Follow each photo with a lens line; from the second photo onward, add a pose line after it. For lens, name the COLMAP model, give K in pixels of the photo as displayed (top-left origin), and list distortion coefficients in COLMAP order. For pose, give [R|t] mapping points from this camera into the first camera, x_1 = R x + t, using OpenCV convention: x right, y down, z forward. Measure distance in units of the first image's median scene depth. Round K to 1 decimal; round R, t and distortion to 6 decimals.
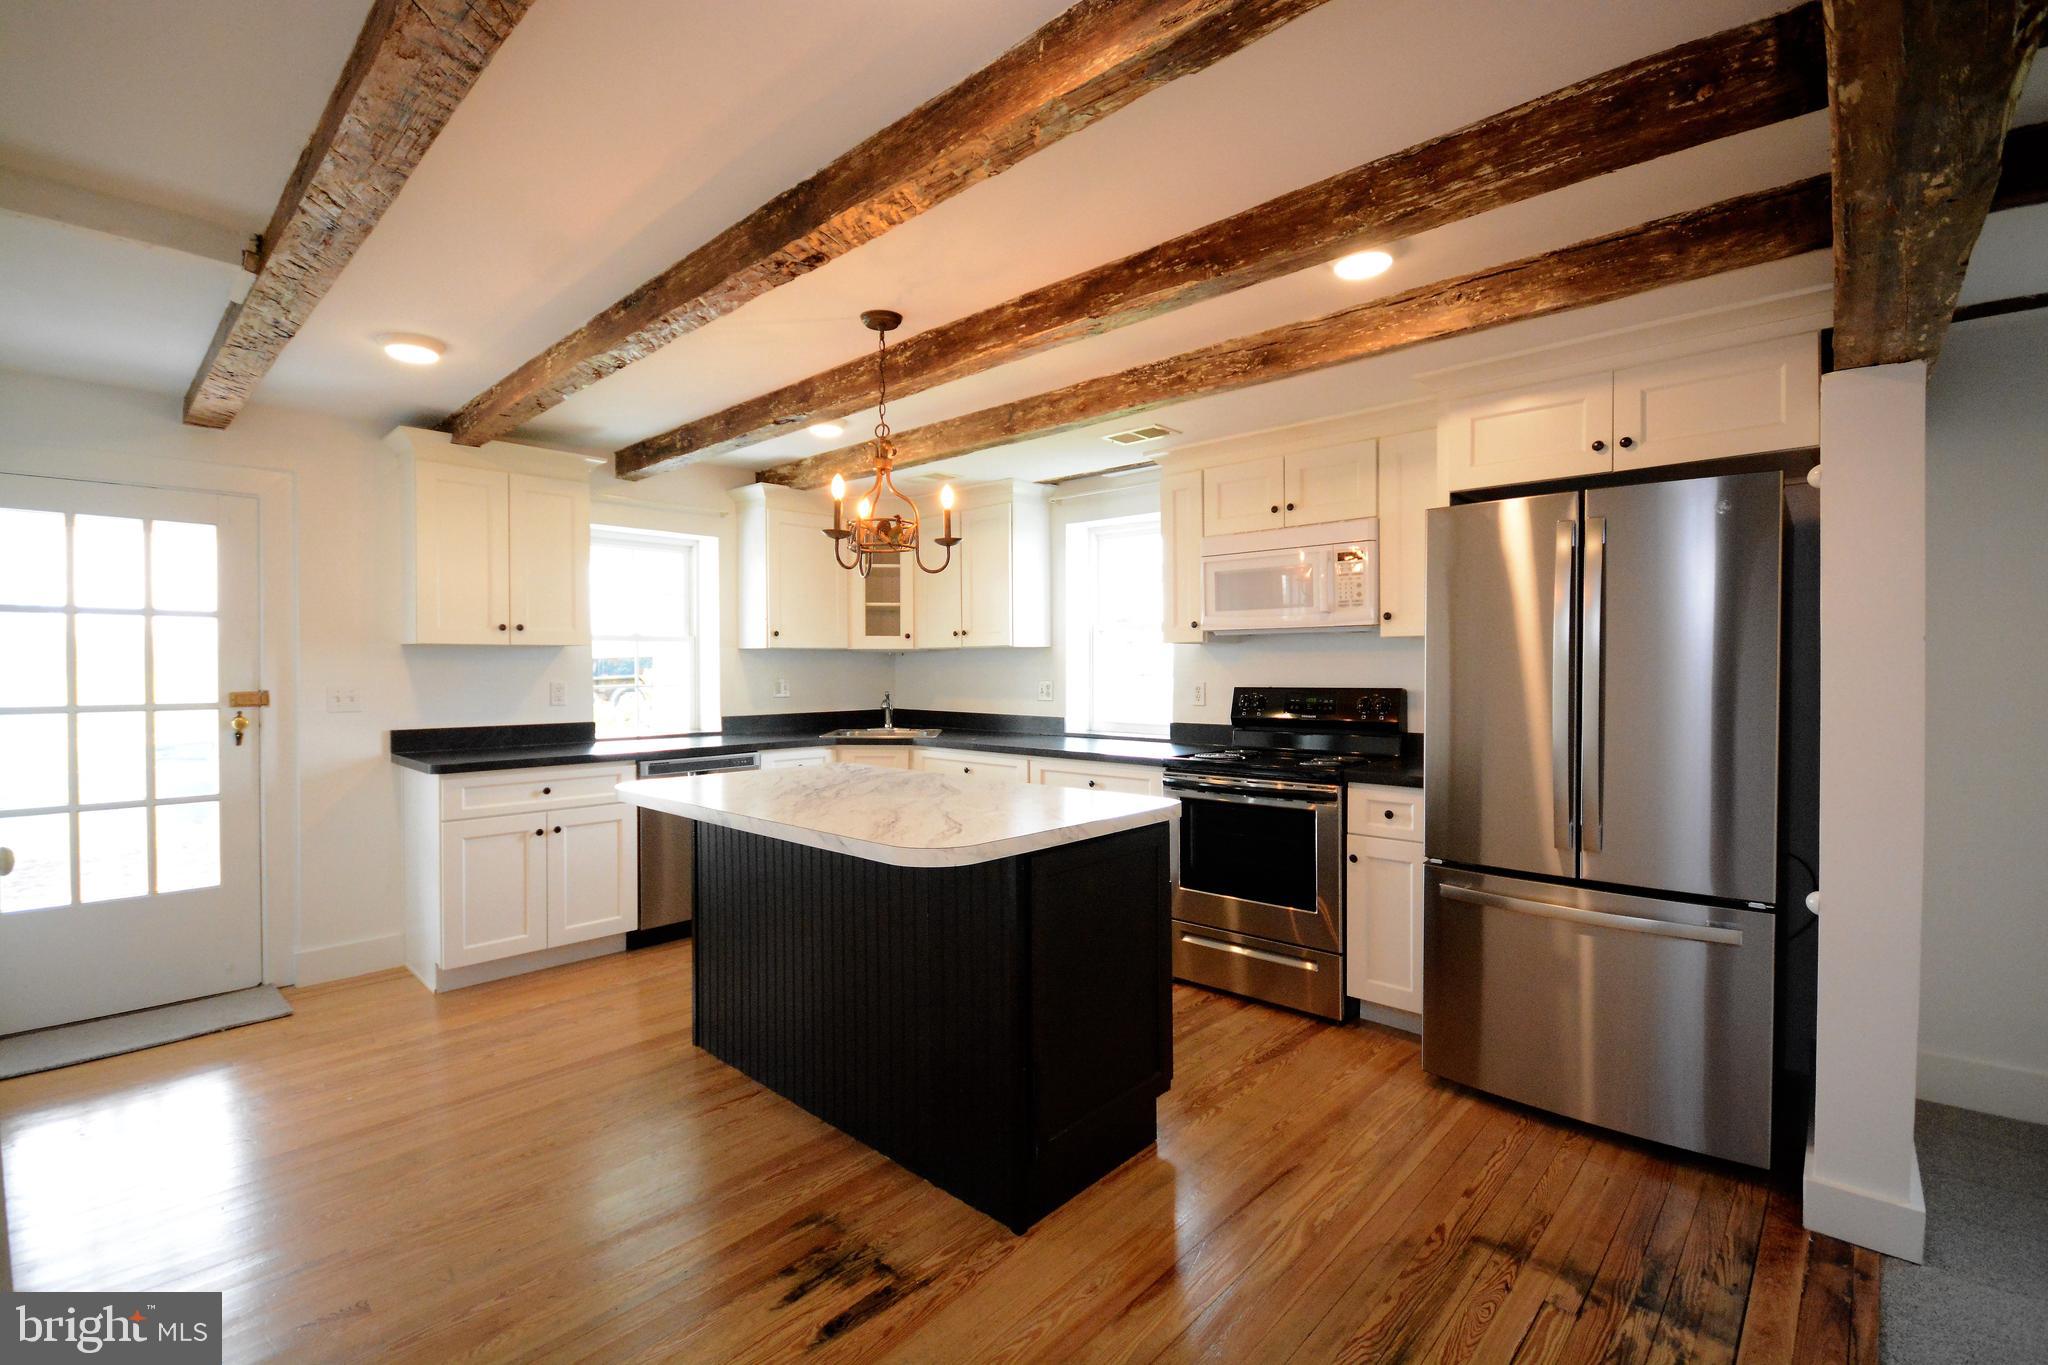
lens RADIAL K [[905.6, 0, 1017.6], [0, 905.6, 672.7], [0, 0, 1]] dist [-0.002112, -0.001836]
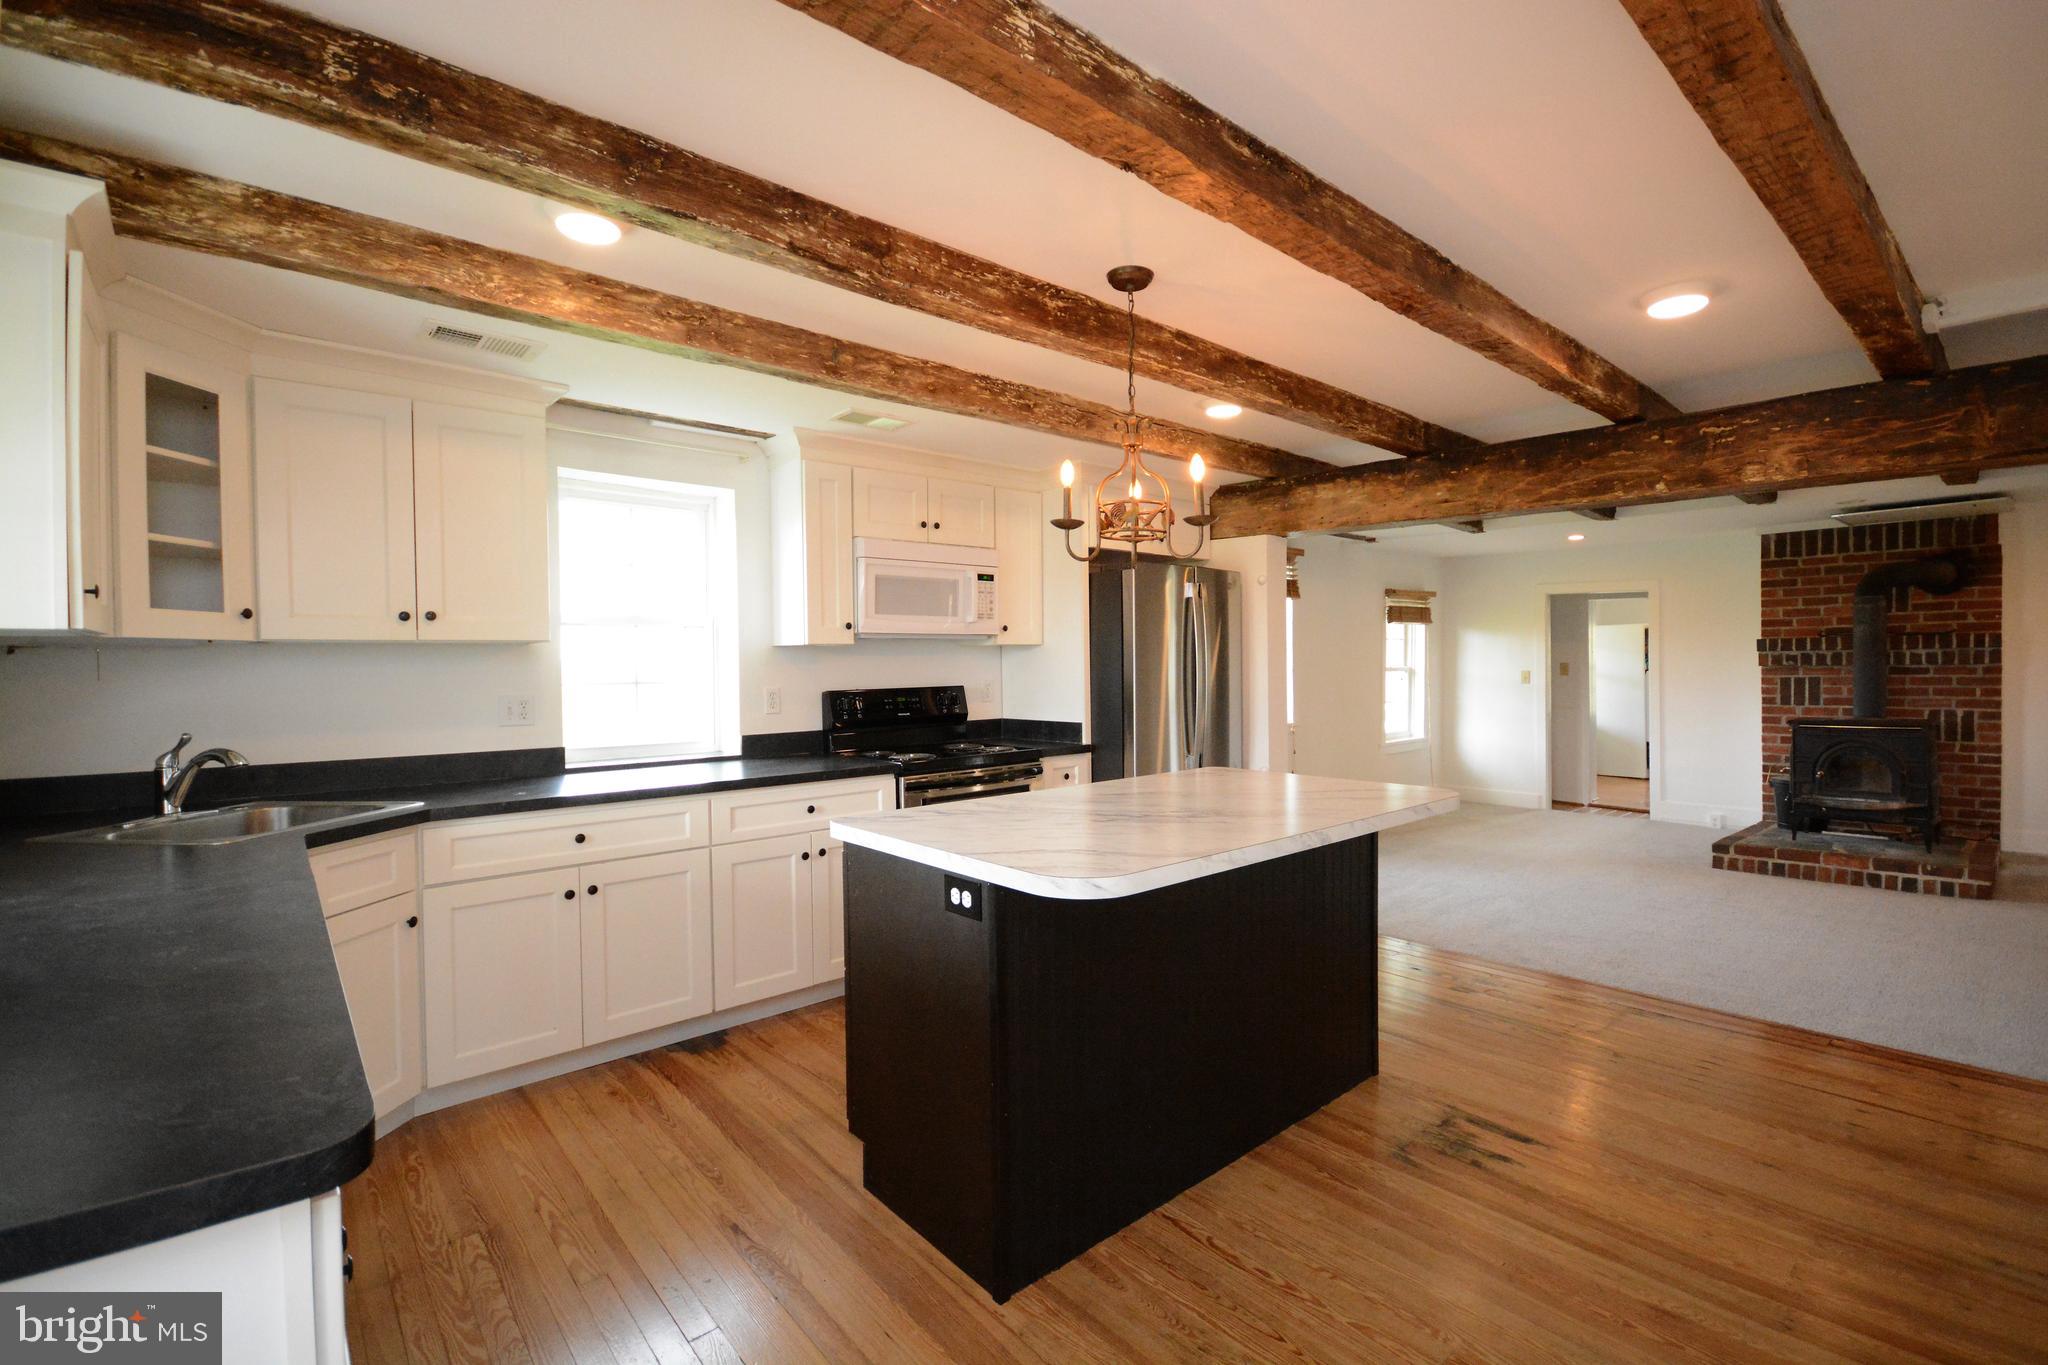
lens RADIAL K [[905.6, 0, 1018.1], [0, 905.6, 675.0], [0, 0, 1]] dist [-0.002112, -0.001836]
pose [[0.105173, -0.013240, 0.994366, -0.835942], [0.015810, 0.999807, 0.011641, -0.009903], [-0.994328, 0.014497, 0.105362, 0.813242]]
